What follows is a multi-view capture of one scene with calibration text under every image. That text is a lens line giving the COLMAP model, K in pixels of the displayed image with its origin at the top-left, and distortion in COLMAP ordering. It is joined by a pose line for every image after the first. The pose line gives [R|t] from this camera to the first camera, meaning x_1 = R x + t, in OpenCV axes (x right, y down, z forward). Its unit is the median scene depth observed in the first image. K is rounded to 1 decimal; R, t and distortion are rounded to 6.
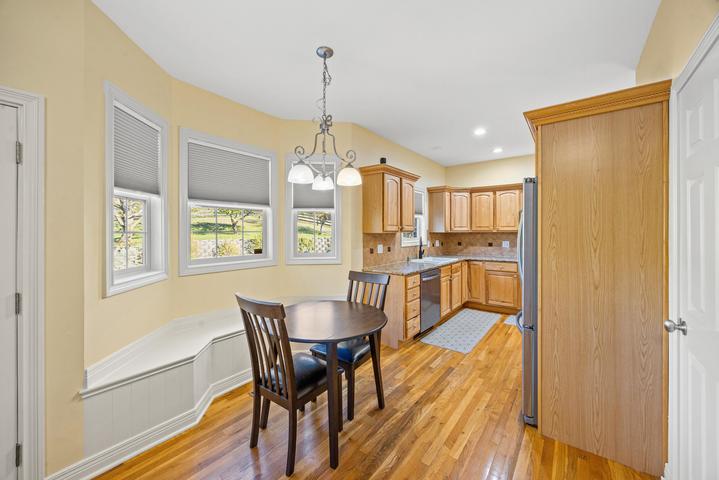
lens RADIAL K [[276.7, 0, 361.5], [0, 276.7, 232.8], [0, 0, 1]] dist [-0.001965, 0.000003]
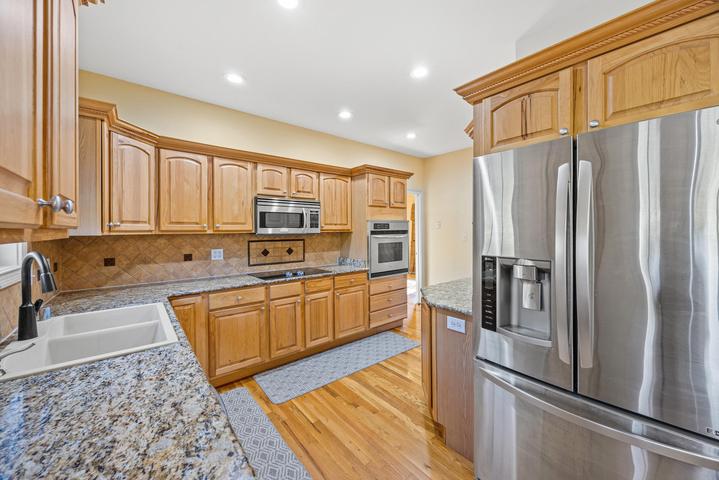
lens RADIAL K [[276.7, 0, 361.5], [0, 276.7, 232.8], [0, 0, 1]] dist [-0.001965, 0.000003]
pose [[0.214953, -0.005450, 0.976609, 0.026741], [0.011149, 0.999933, 0.003126, -0.002103], [-0.976561, 0.010216, 0.214999, 0.601940]]
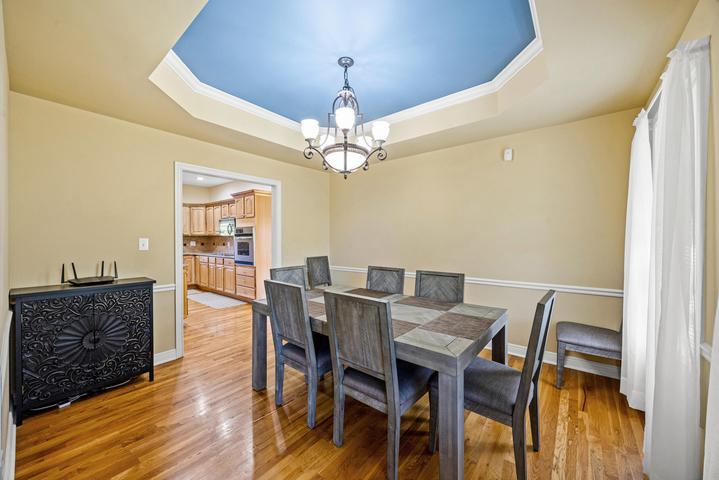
lens RADIAL K [[276.7, 0, 361.5], [0, 276.7, 232.8], [0, 0, 1]] dist [-0.001965, 0.000003]
pose [[0.999923, -0.004920, -0.011395, 1.240446], [0.004799, 0.999932, -0.010641, 0.004117], [0.011447, 0.010586, 0.999878, -0.397194]]
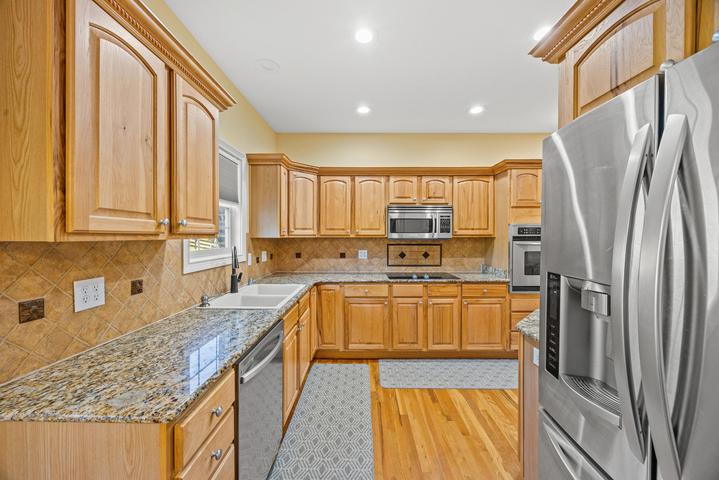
lens RADIAL K [[272.2, 0, 359.5], [0, 272.2, 240.0], [0, 0, 1]] dist [-0.001081, 0.000026]
pose [[0.796697, -0.005171, 0.604357, 0.095760], [-0.000139, 0.999962, 0.008739, -0.001611], [-0.604379, -0.007047, 0.796666, 0.462614]]
